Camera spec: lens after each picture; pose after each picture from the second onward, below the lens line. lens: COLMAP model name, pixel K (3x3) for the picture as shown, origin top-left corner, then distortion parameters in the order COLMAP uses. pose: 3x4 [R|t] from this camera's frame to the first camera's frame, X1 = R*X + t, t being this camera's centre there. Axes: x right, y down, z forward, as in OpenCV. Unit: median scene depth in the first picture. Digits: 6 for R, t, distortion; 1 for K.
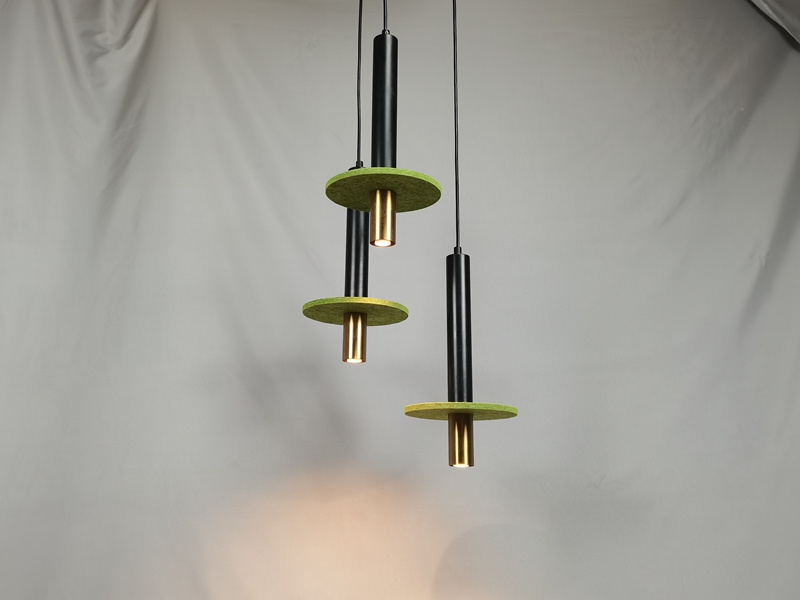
lens RADIAL K [[775.7, 0, 396.5], [0, 775.7, 307.0], [0, 0, 1]] dist [-0.014346, 0.000000]
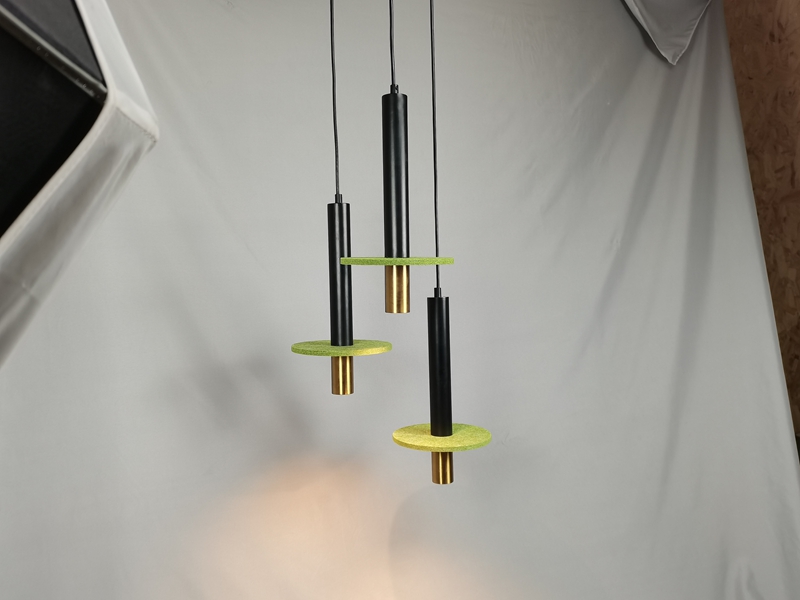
lens RADIAL K [[666.7, 0, 405.6], [0, 666.7, 301.3], [0, 0, 1]] dist [-0.011943, -0.003127]
pose [[0.933903, -0.048865, 0.354170, -0.232805], [-0.052307, 0.961282, 0.270556, -0.244379], [-0.353678, -0.271199, 0.895189, 0.133141]]
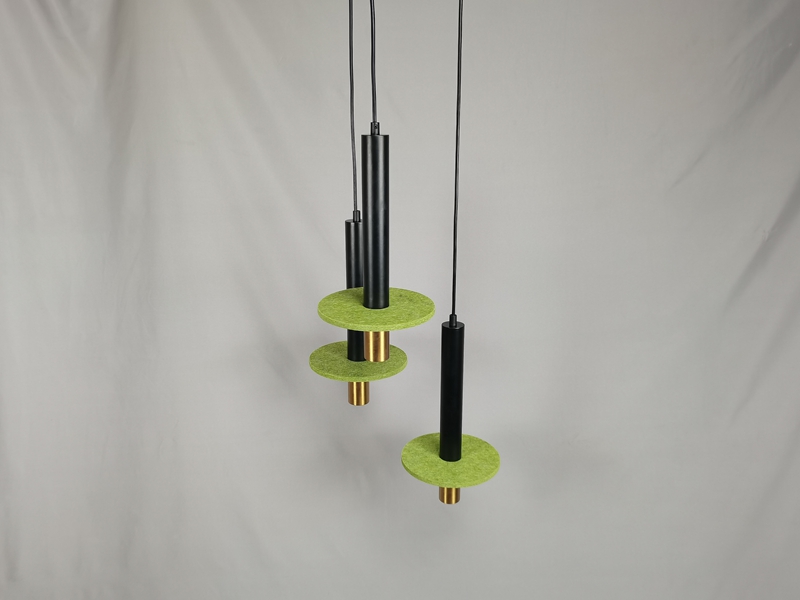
lens RADIAL K [[658.1, 0, 396.5], [0, 658.1, 297.0], [0, 0, 1]] dist [0.010247, -0.024258]
pose [[0.998760, 0.007455, -0.049225, 0.036005], [0.017653, 0.871452, 0.490163, -0.416403], [0.046551, -0.490424, 0.870240, 0.190797]]
